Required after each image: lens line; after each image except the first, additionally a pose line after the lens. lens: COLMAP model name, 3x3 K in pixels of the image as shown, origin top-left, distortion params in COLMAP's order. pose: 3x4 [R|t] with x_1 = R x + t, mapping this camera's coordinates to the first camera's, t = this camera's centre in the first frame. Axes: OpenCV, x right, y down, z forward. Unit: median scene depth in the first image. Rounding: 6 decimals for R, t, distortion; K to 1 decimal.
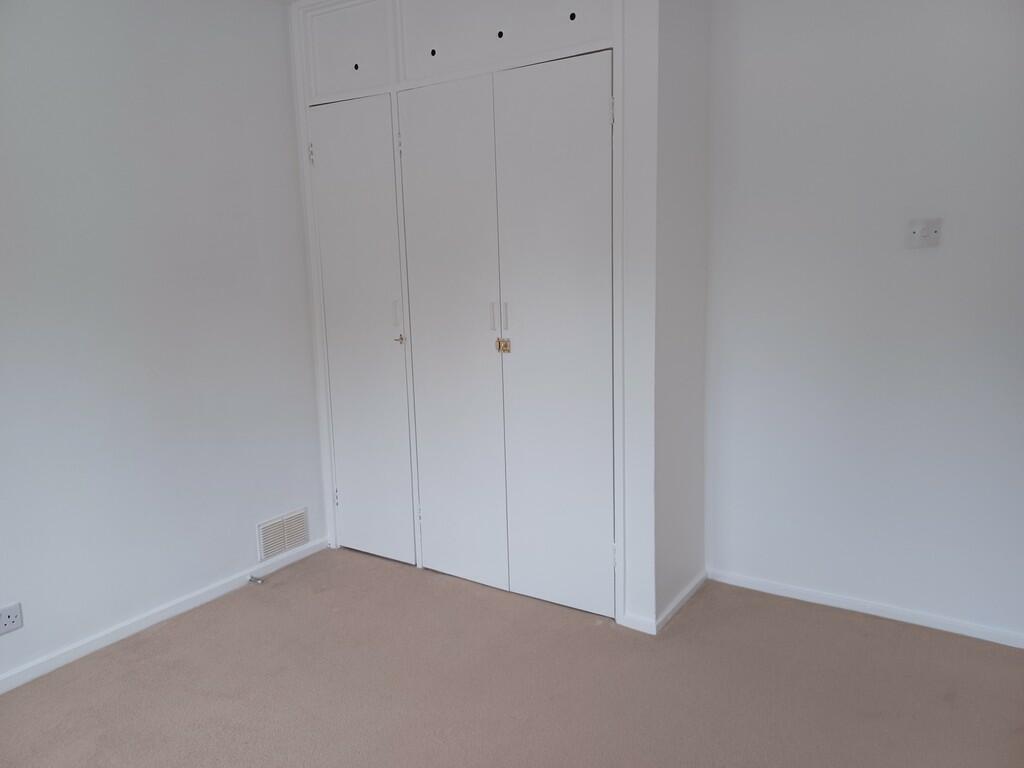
lens RADIAL K [[746.4, 0, 512.0], [0, 746.4, 384.0], [0, 0, 1]] dist [0.057876, -0.033379]
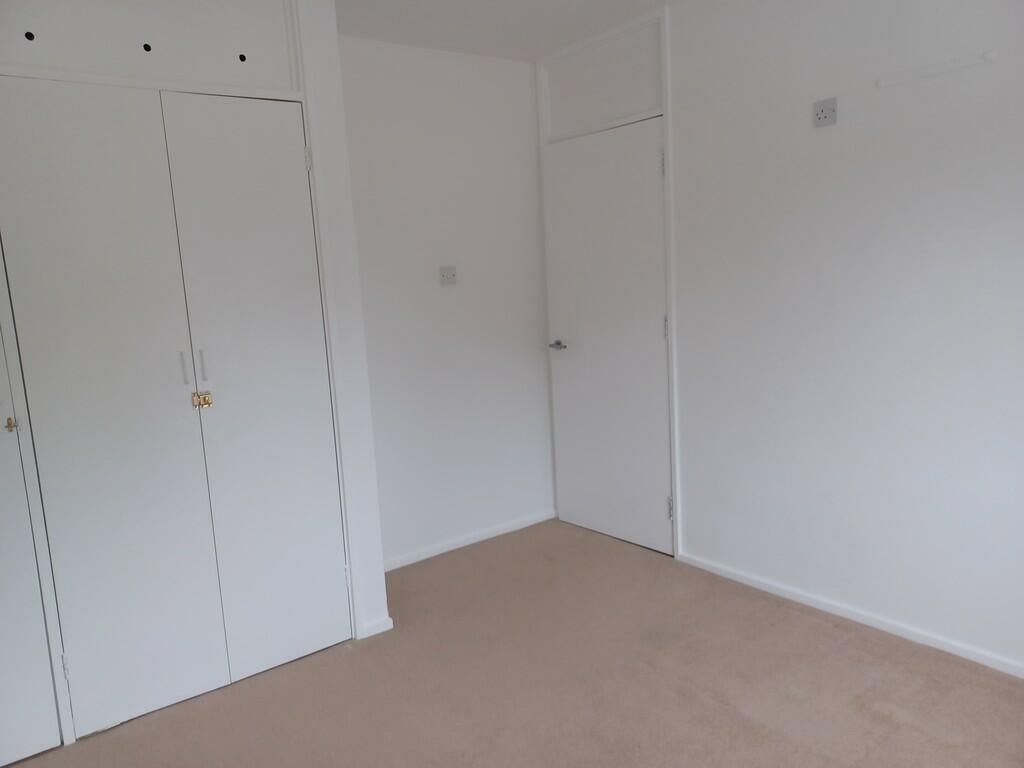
lens RADIAL K [[746.4, 0, 512.0], [0, 746.4, 384.0], [0, 0, 1]] dist [0.057876, -0.033379]
pose [[0.348035, -0.129488, 0.928496, -0.710342], [0.211274, 0.975770, 0.056888, -0.044099], [-0.913365, 0.176368, 0.366959, 0.351086]]
